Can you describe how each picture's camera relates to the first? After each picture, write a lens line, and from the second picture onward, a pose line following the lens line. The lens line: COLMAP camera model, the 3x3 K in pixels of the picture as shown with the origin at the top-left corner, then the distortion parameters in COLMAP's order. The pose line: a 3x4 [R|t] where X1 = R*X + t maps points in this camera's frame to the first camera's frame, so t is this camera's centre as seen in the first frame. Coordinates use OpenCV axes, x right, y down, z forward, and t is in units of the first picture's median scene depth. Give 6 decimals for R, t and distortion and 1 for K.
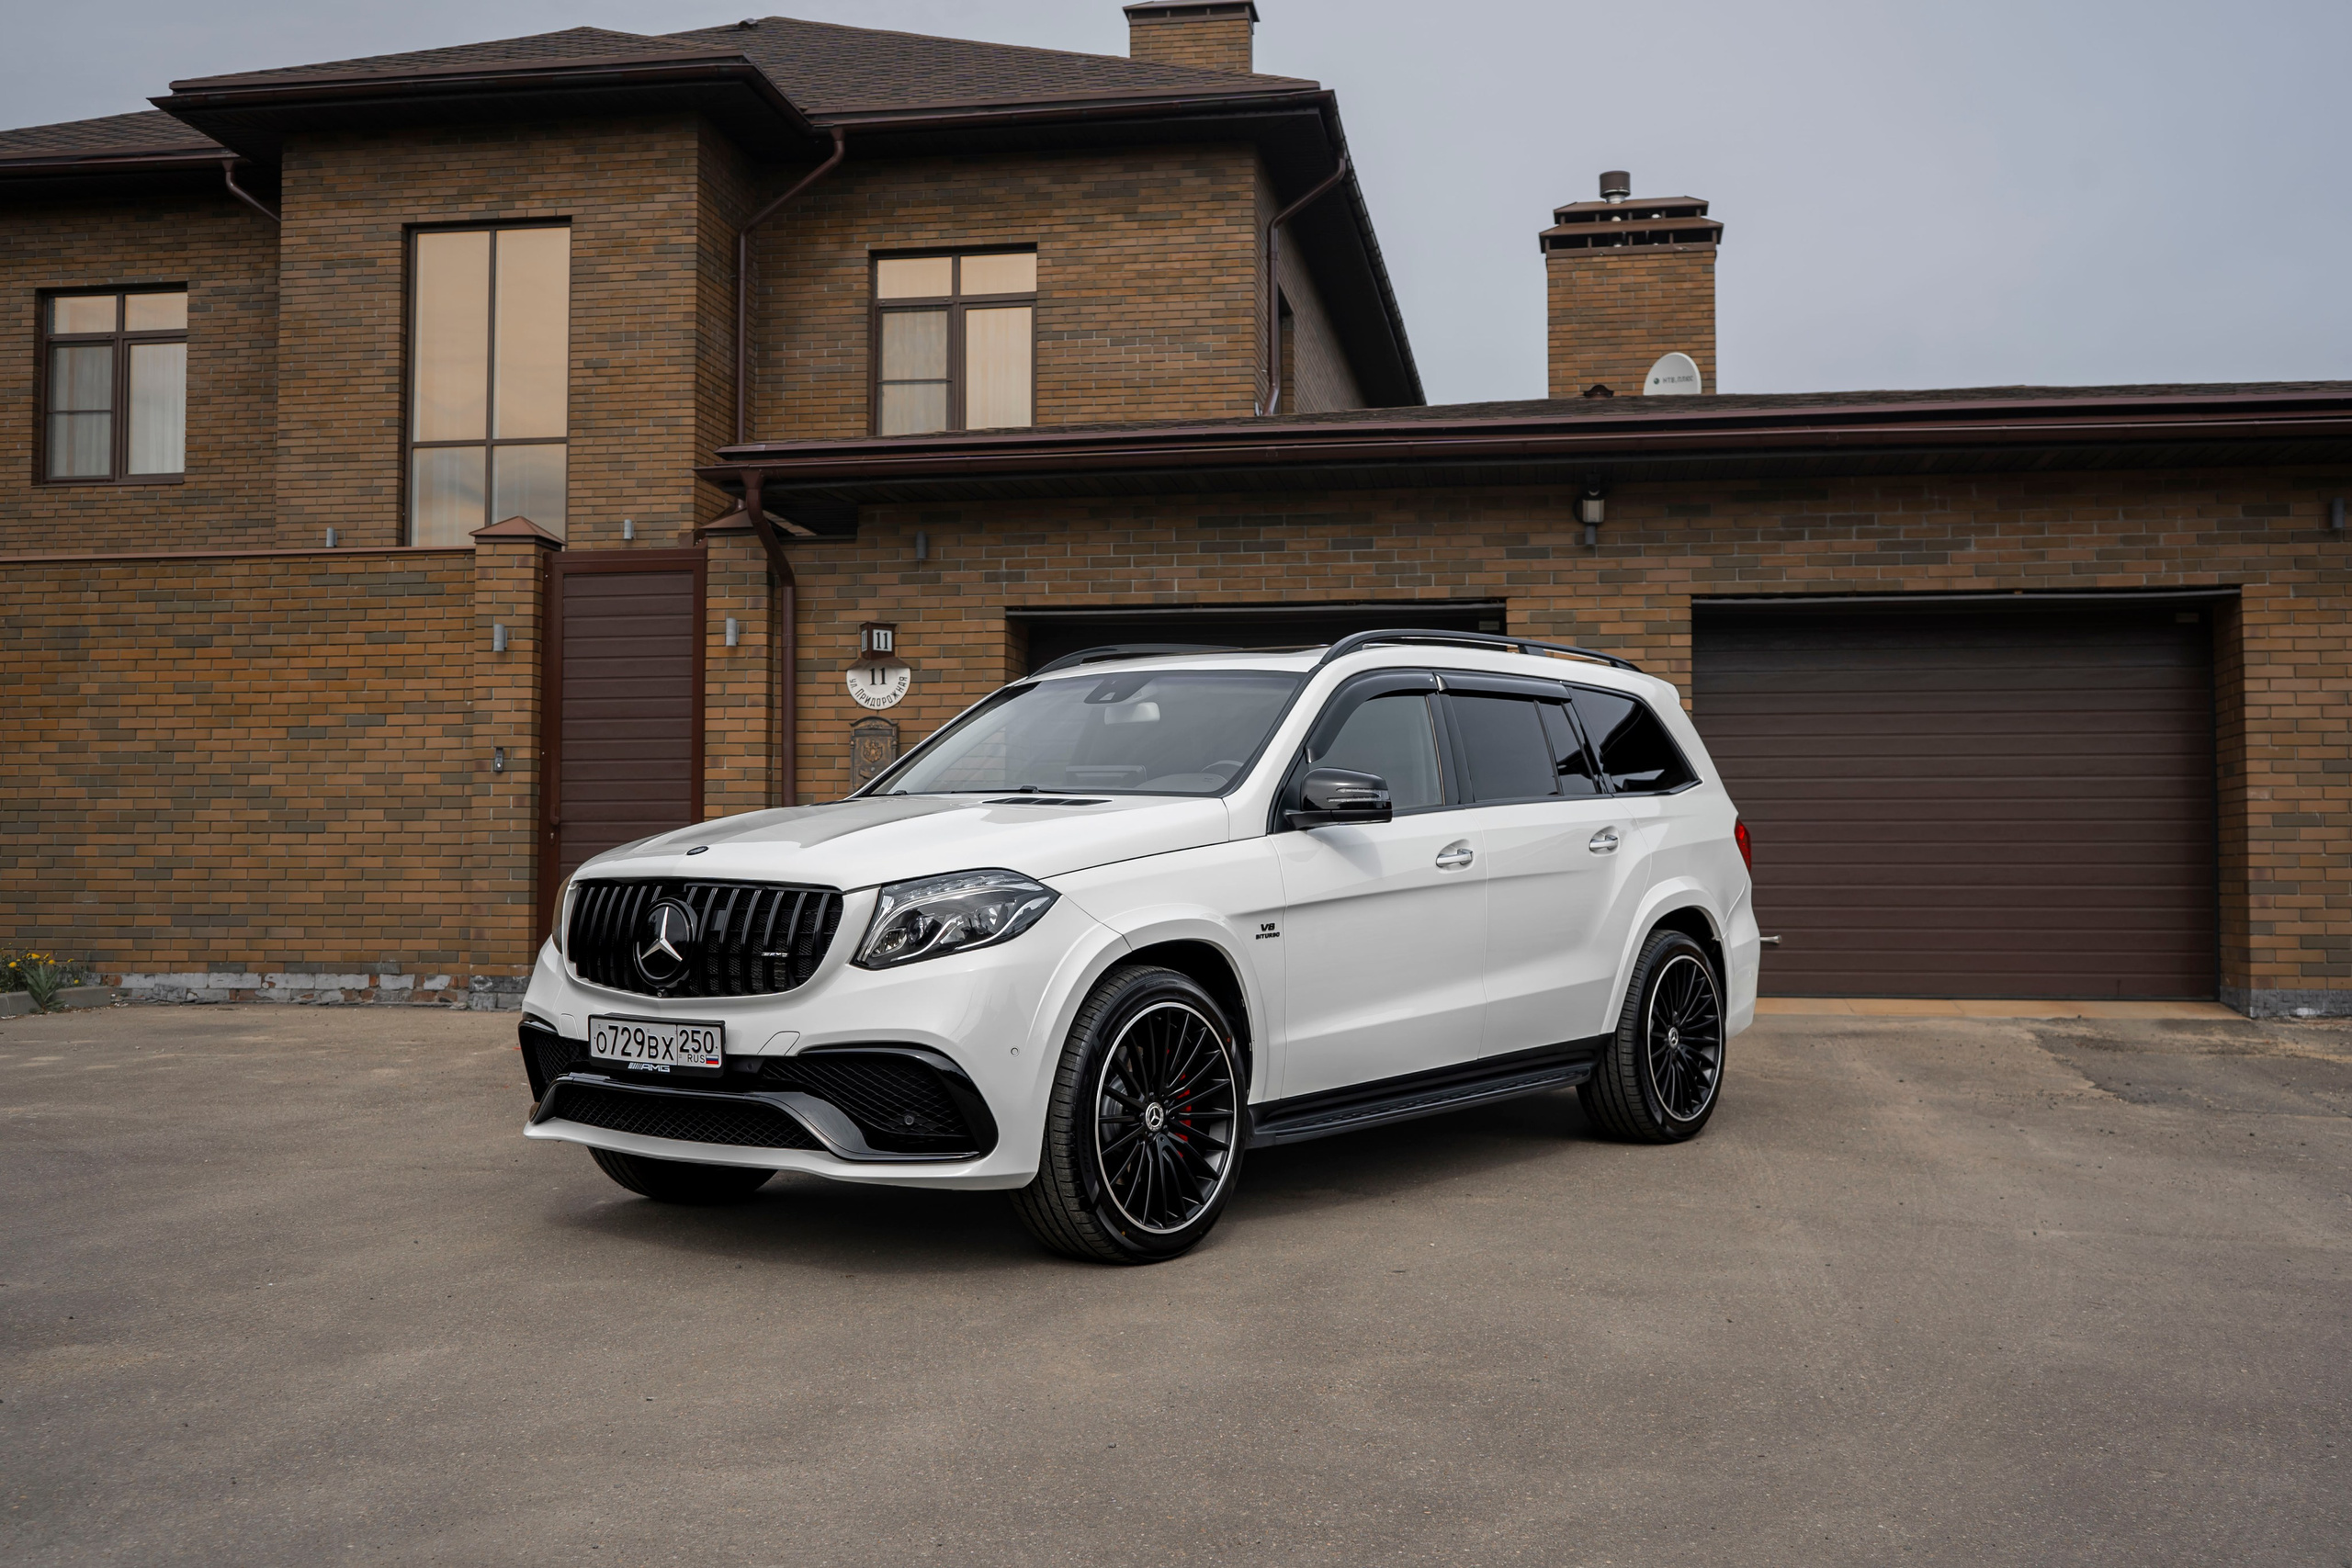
lens RADIAL K [[2386.5, 0, 1158.7], [0, 2386.5, 773.0], [0, 0, 1]] dist [0.007768, 0.000000]
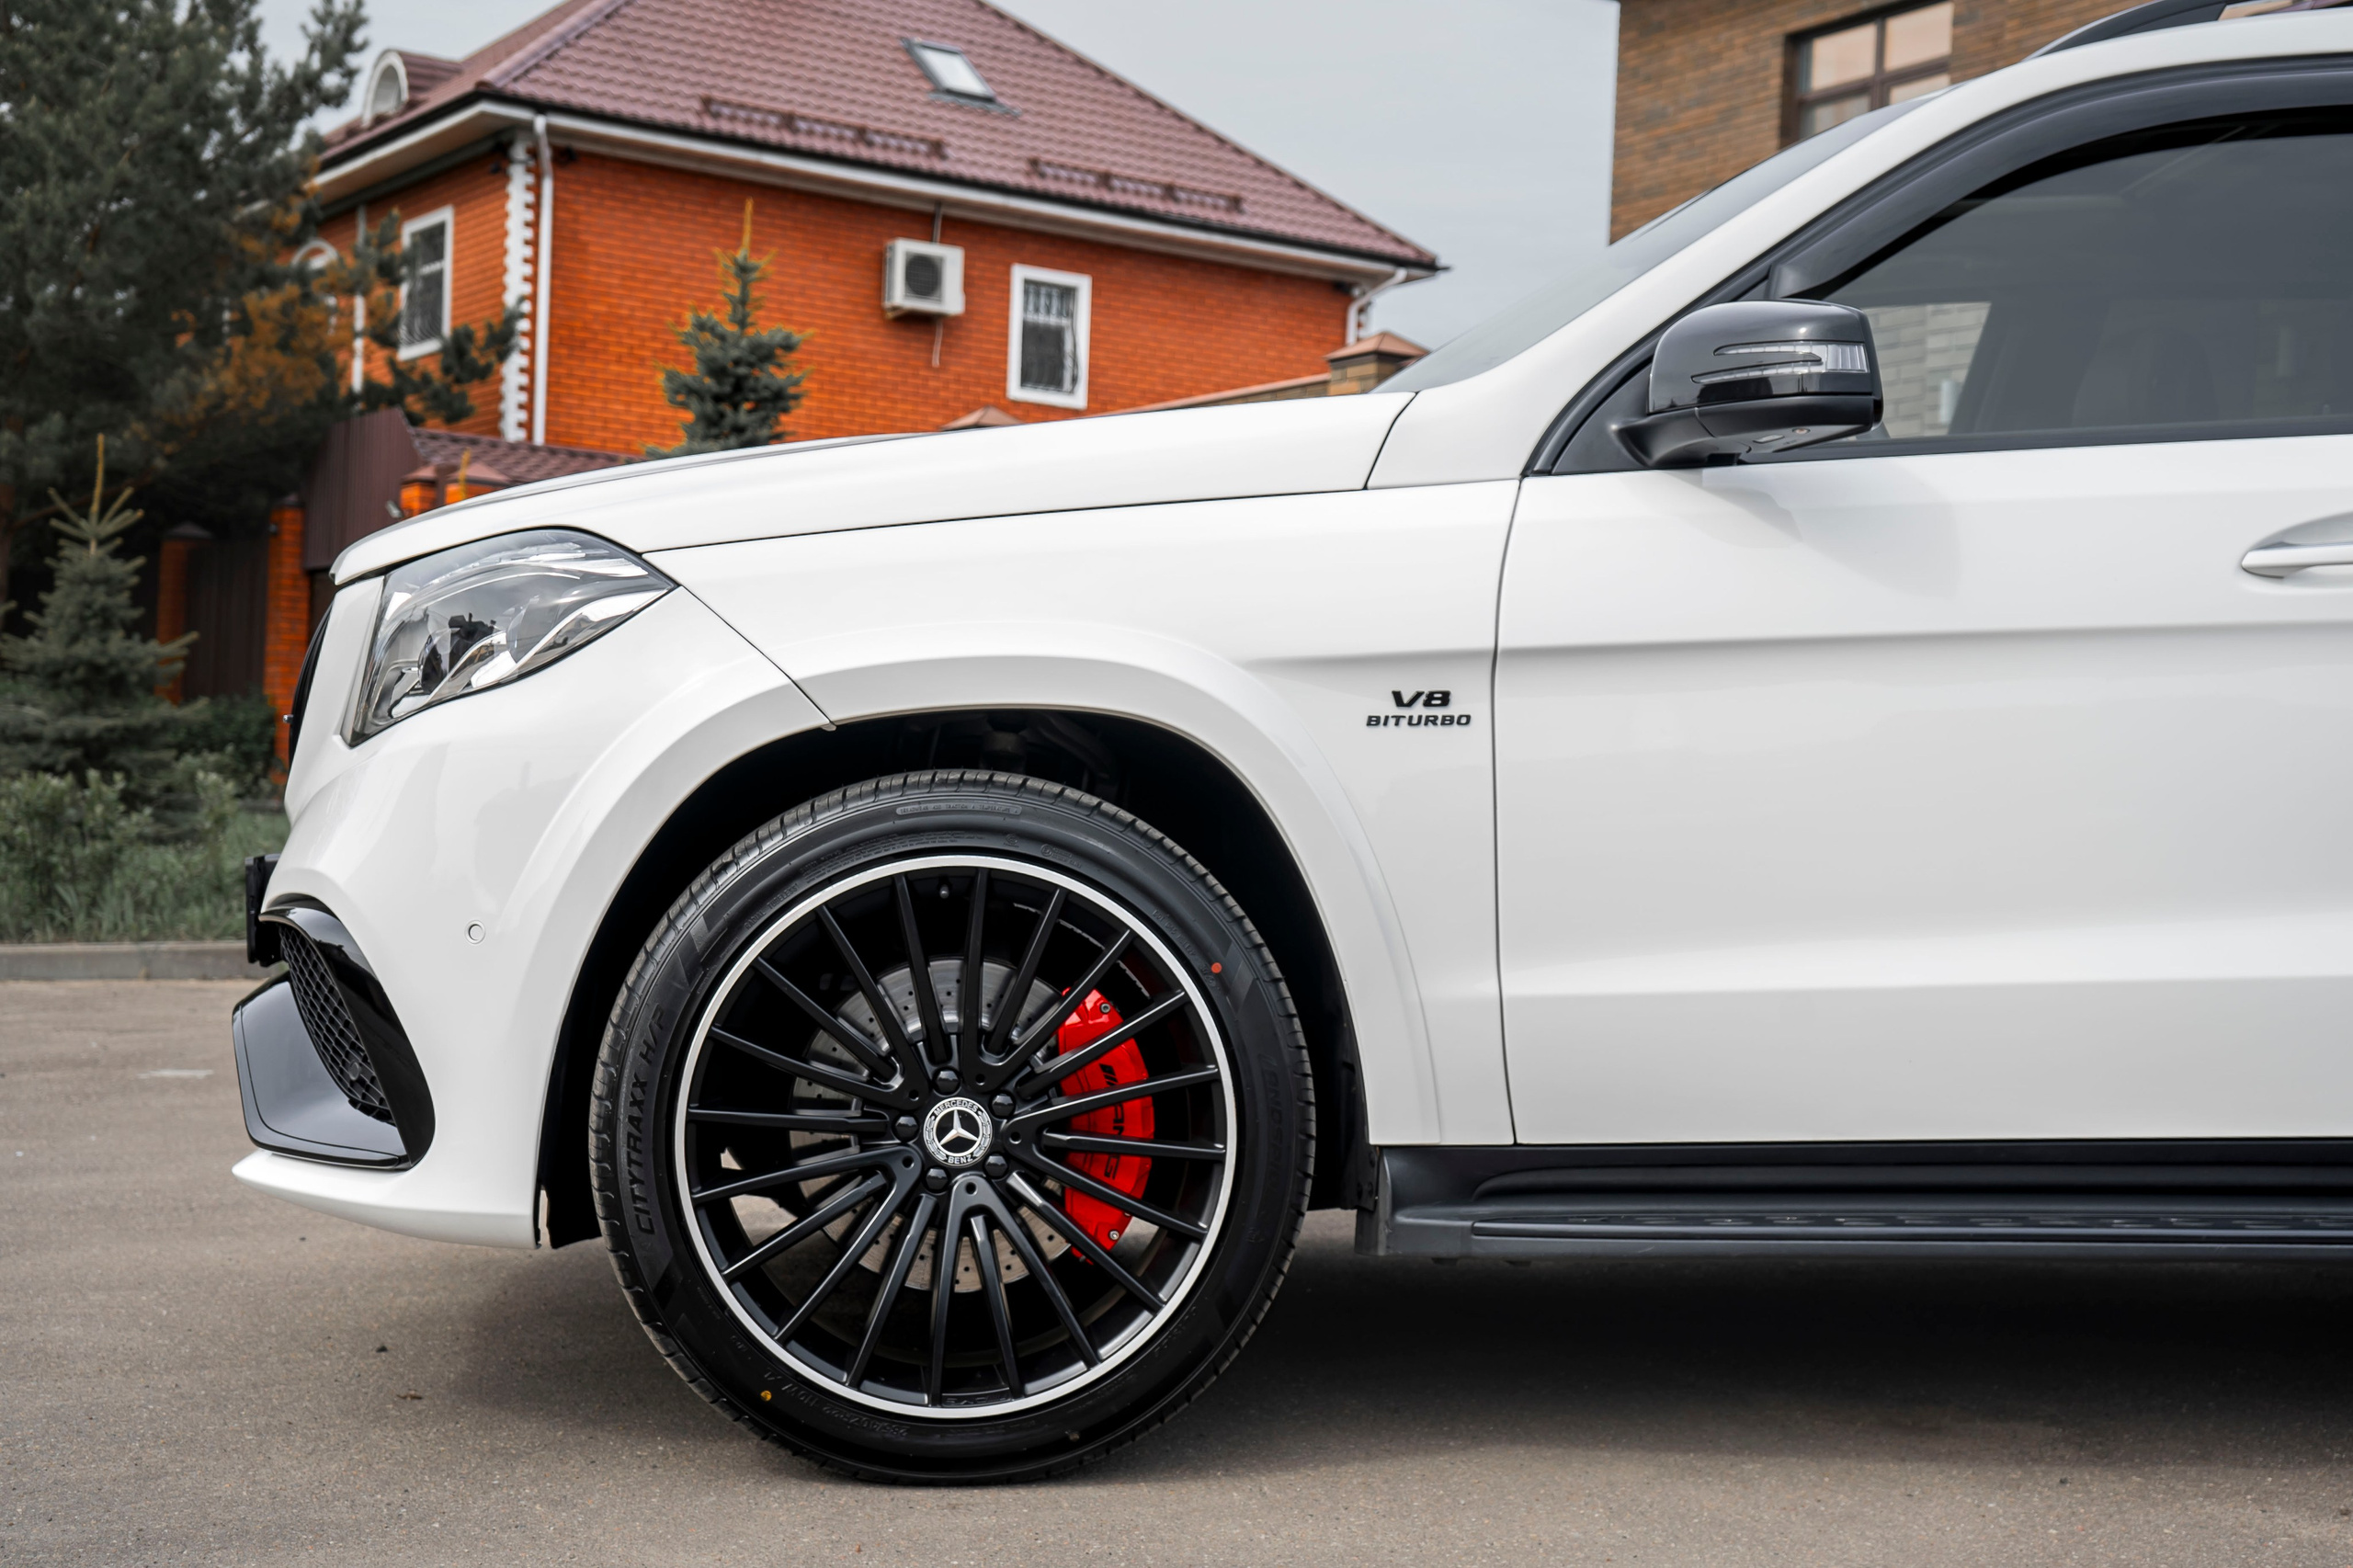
lens RADIAL K [[3045.7, 0, 1158.6], [0, 3045.7, 799.1], [0, 0, 1]] dist [0.148628, 0.000000]
pose [[0.687848, 0.018591, -0.725617, 0.172113], [-0.004747, 0.999766, 0.021115, 0.031773], [0.725839, -0.011079, 0.687775, 0.280577]]
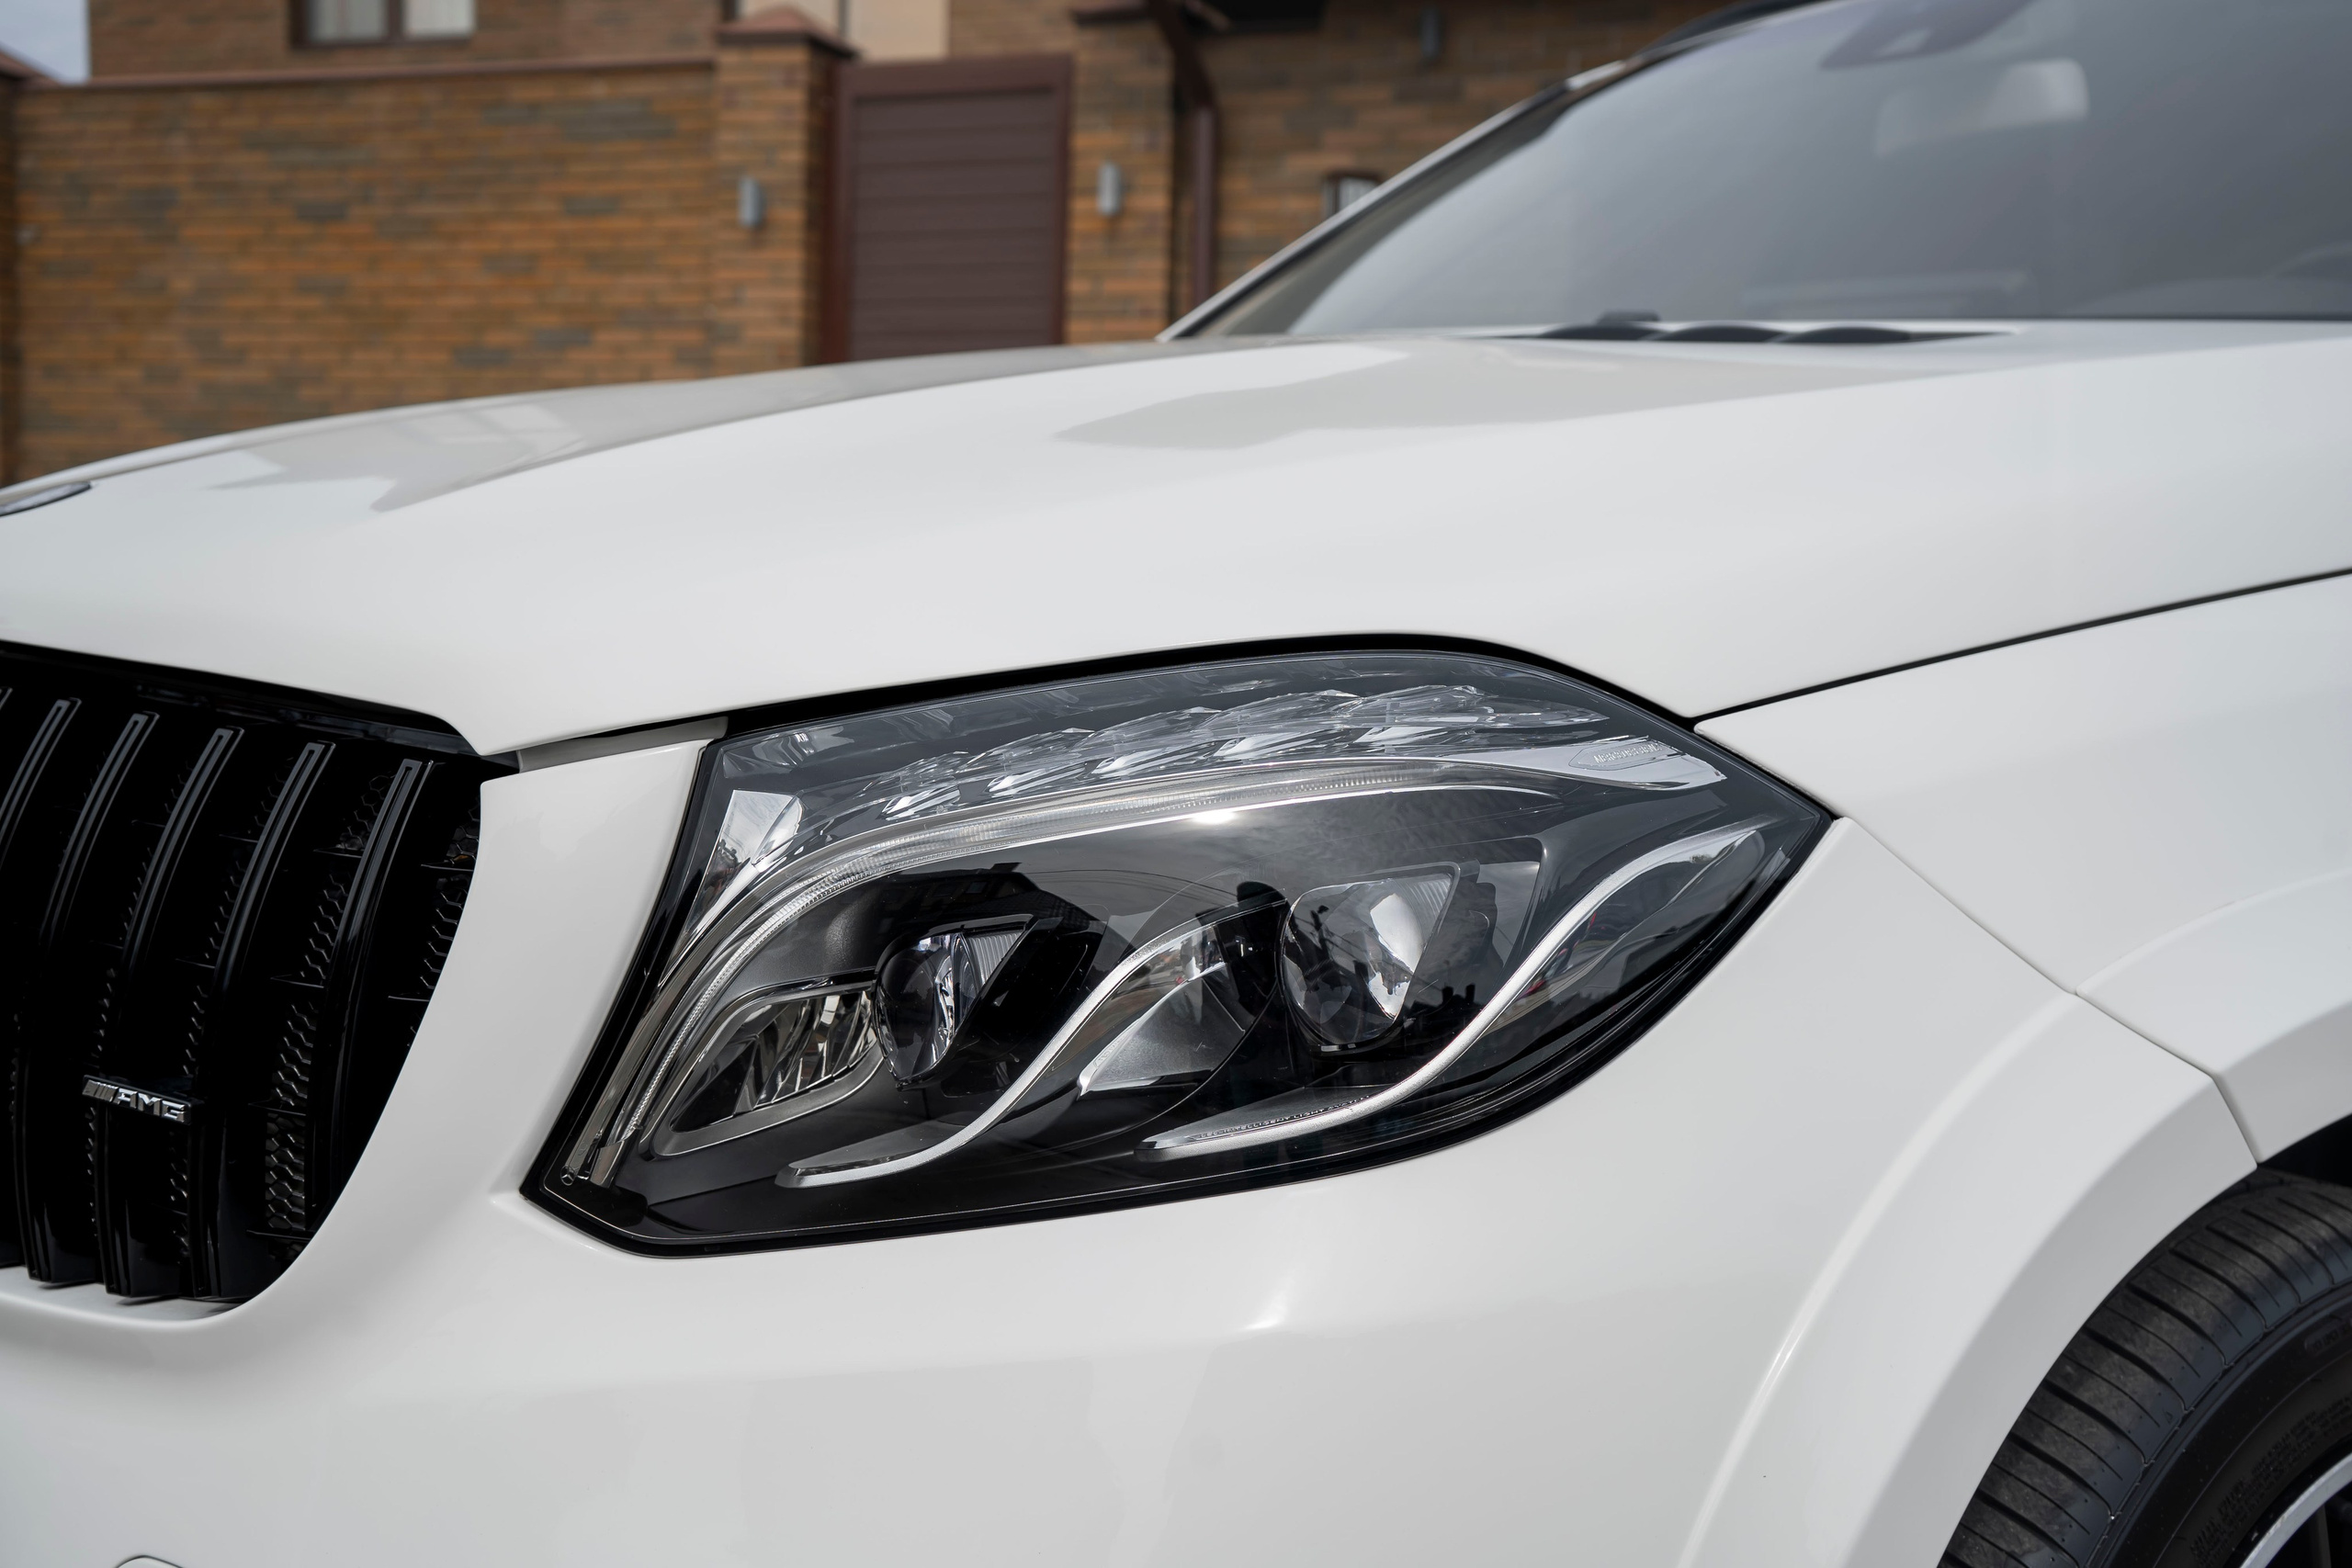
lens RADIAL K [[2611.7, 0, 1173.4], [0, 2611.7, 776.3], [0, 0, 1]] dist [0.104869, 0.000000]
pose [[0.977288, 0.042019, -0.207708, -0.019652], [-0.018704, 0.993423, 0.112962, 0.012011], [0.211088, -0.106511, 0.971647, 0.336266]]
